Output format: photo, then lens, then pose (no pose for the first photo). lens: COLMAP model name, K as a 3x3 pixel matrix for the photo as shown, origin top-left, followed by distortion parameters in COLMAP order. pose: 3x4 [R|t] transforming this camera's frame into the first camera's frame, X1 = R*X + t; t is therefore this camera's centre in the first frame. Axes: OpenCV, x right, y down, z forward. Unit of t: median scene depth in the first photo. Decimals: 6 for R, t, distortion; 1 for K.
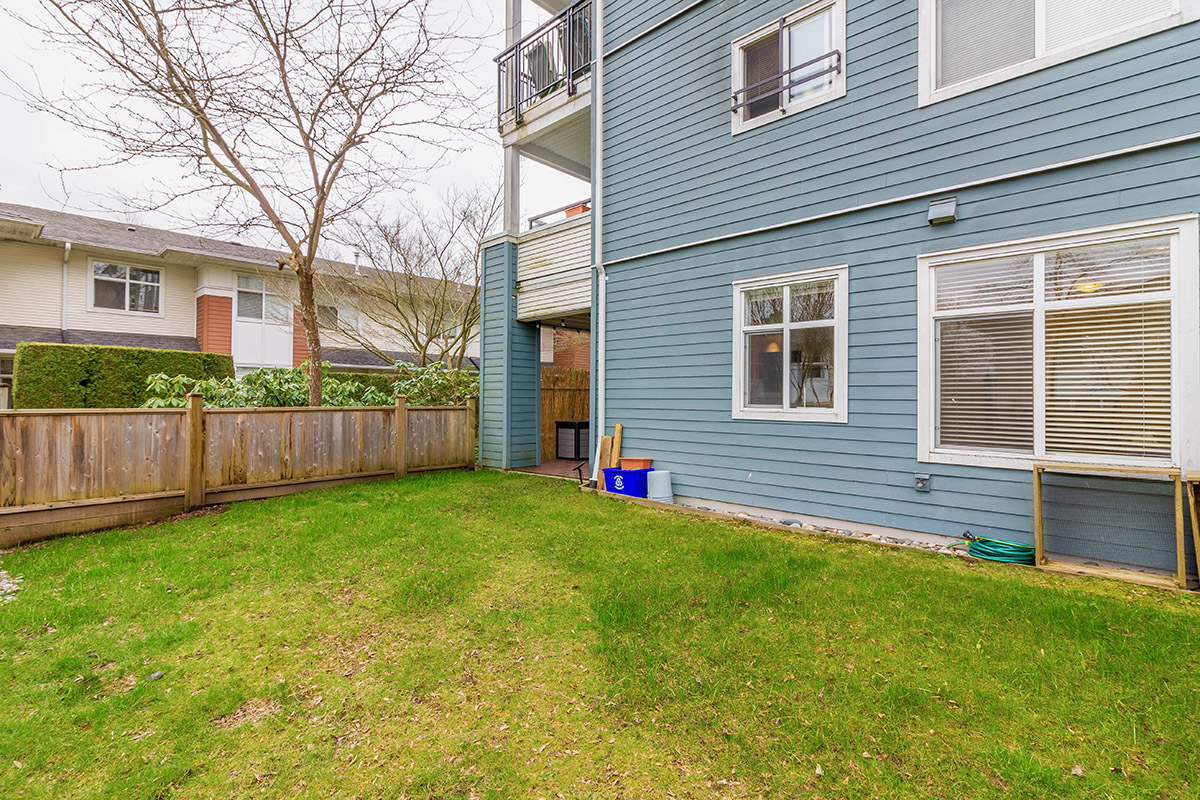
lens RADIAL K [[559.7, 0, 596.1], [0, 559.7, 388.6], [0, 0, 1]] dist [0.001927, 0.000221]
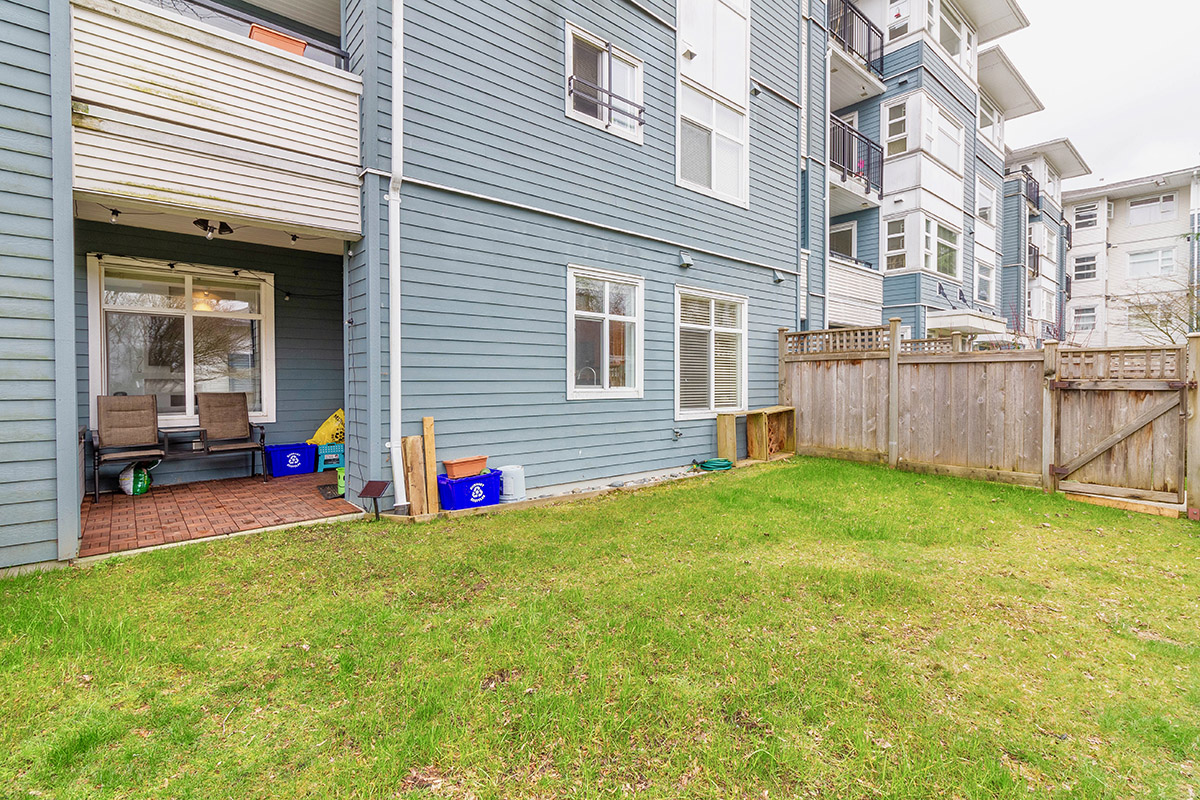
lens RADIAL K [[569.6, 0, 607.4], [0, 569.6, 387.3], [0, 0, 1]] dist [0.007067, 0.000240]
pose [[0.086247, -0.014524, 0.996168, -0.793723], [-0.011196, 0.999816, 0.015546, 0.014782], [-0.996211, -0.012494, 0.086068, 0.861179]]
